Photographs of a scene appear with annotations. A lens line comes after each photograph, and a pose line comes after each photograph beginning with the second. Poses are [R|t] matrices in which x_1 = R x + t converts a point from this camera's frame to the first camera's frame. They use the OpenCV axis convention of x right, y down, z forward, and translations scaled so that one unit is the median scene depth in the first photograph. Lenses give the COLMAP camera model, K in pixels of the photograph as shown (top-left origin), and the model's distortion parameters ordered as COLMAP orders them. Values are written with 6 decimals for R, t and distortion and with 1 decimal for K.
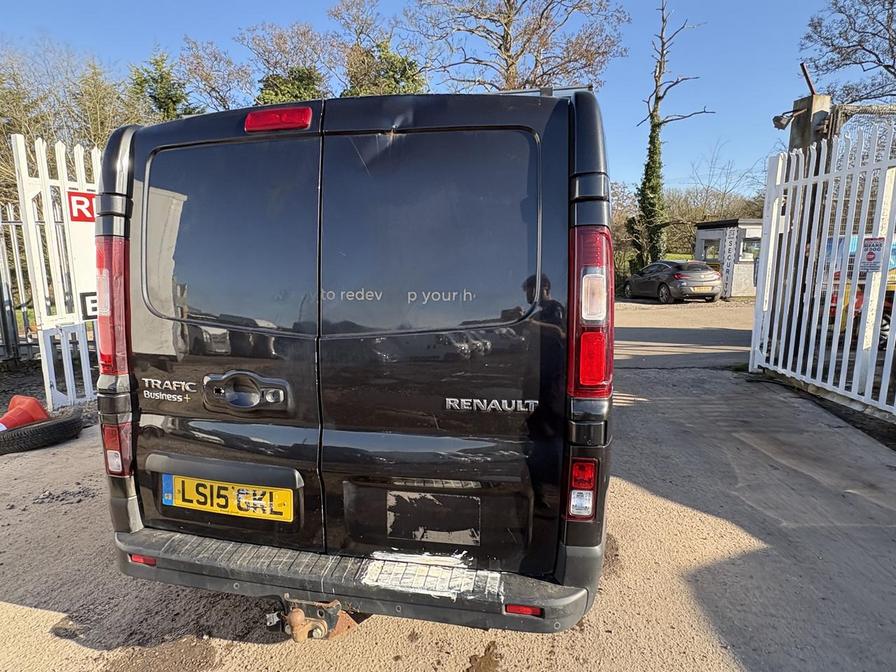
lens RADIAL K [[499.2, 0, 448.0], [0, 499.2, 336.0], [0, 0, 1]] dist [0.003557, -0.000466]
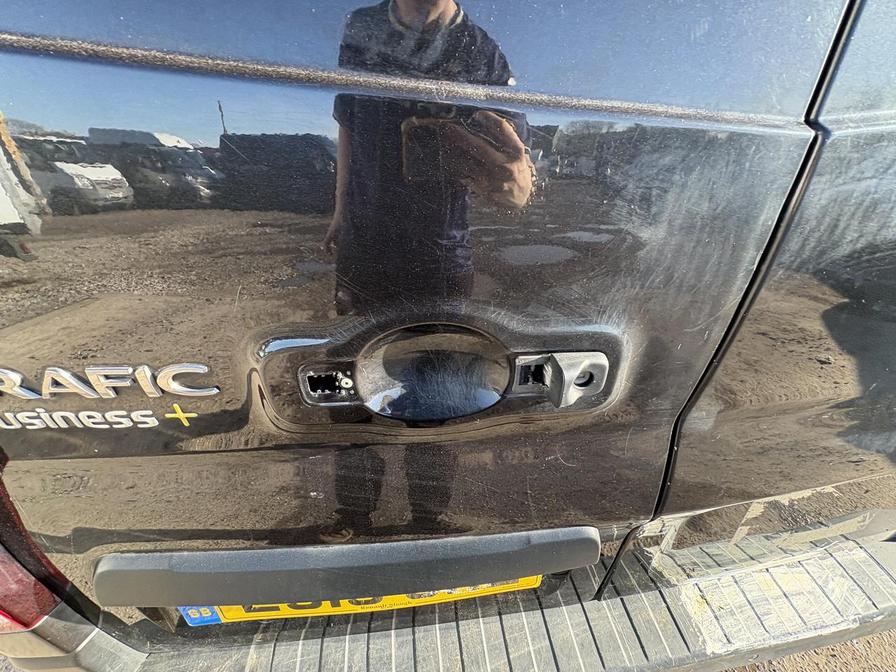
lens RADIAL K [[355.9, 0, 451.1], [0, 355.9, 337.9], [0, 0, 1]] dist [-0.000297, 0.000021]
pose [[0.935183, -0.173848, 0.308560, -0.045234], [0.031920, 0.909062, 0.415437, 0.001424], [-0.352723, -0.378661, 0.855688, 0.082722]]
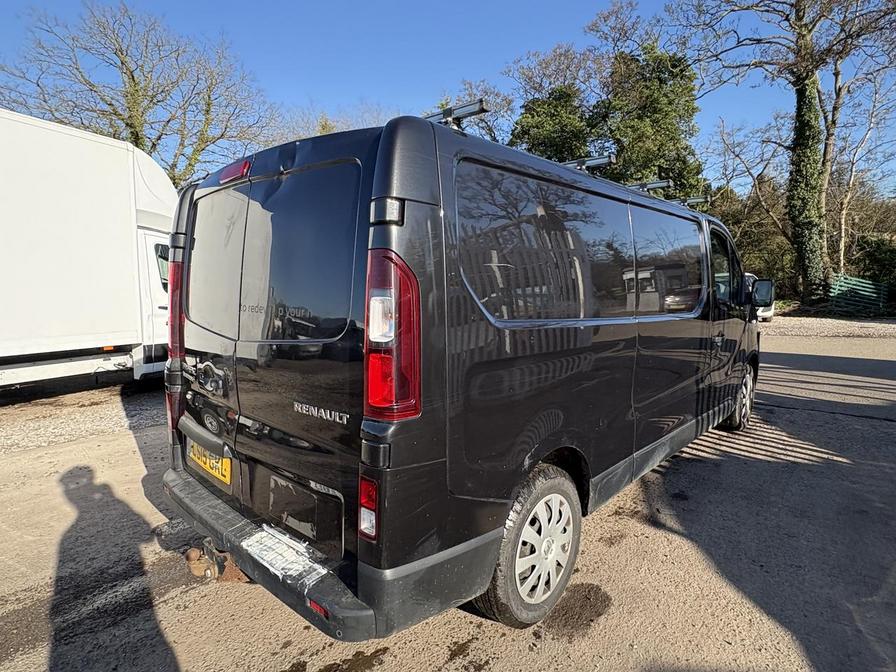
lens RADIAL K [[497.3, 0, 447.5], [0, 497.3, 331.5], [0, 0, 1]] dist [0.000438, 0.000614]
pose [[0.860261, 0.057739, -0.506574, 0.073900], [-0.072261, 0.997345, -0.009036, -0.004326], [0.504708, 0.044379, 0.862149, 0.016141]]
